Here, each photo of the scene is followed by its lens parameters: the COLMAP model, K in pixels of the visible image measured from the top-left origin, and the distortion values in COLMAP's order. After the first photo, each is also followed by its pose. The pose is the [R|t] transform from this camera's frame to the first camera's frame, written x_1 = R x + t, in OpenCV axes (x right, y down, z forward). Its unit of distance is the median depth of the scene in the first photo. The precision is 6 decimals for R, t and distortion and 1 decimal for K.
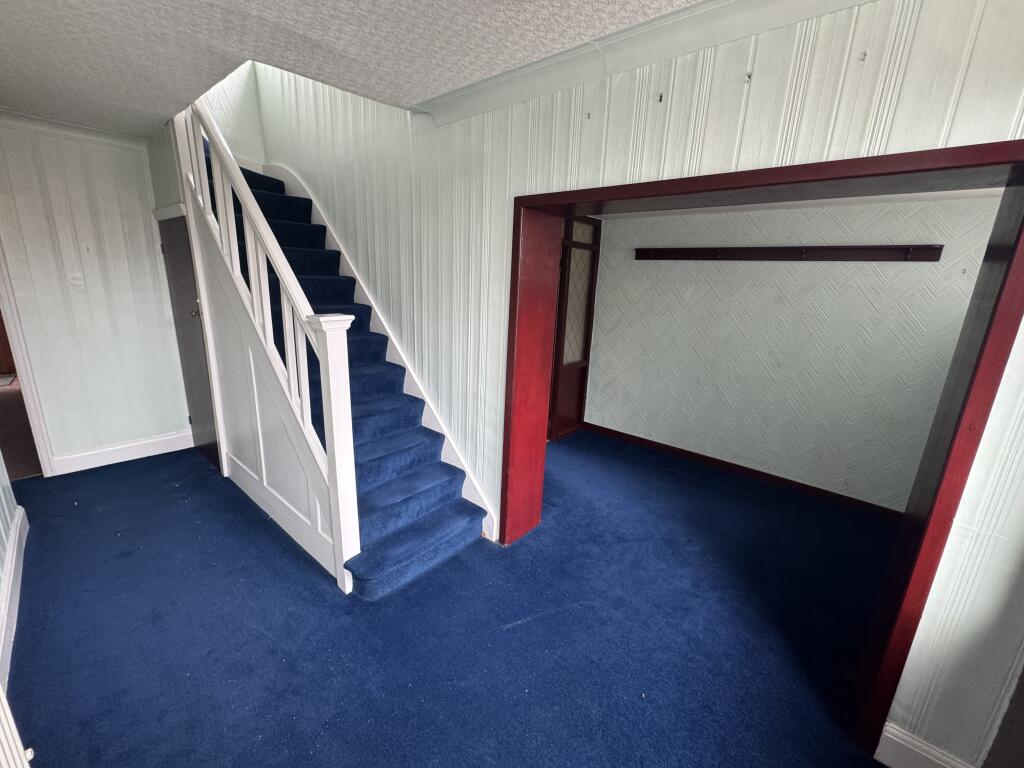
lens RADIAL K [[415.2, 0, 510.2], [0, 415.2, 383.2], [0, 0, 1]] dist [-0.001354, -0.000054]
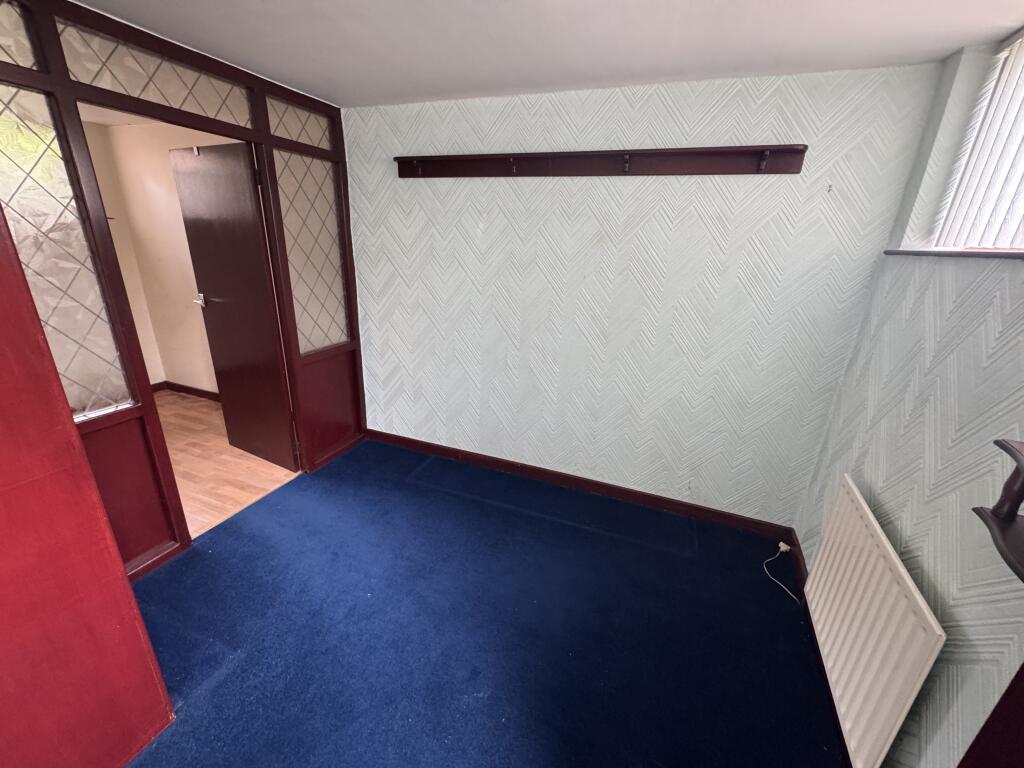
lens RADIAL K [[415.2, 0, 511.1], [0, 415.2, 385.4], [0, 0, 1]] dist [-0.001354, -0.000054]
pose [[0.947407, -0.114515, 0.298840, 0.240912], [0.080531, 0.989047, 0.123697, -0.051329], [-0.309732, -0.093125, 0.946252, 0.327717]]
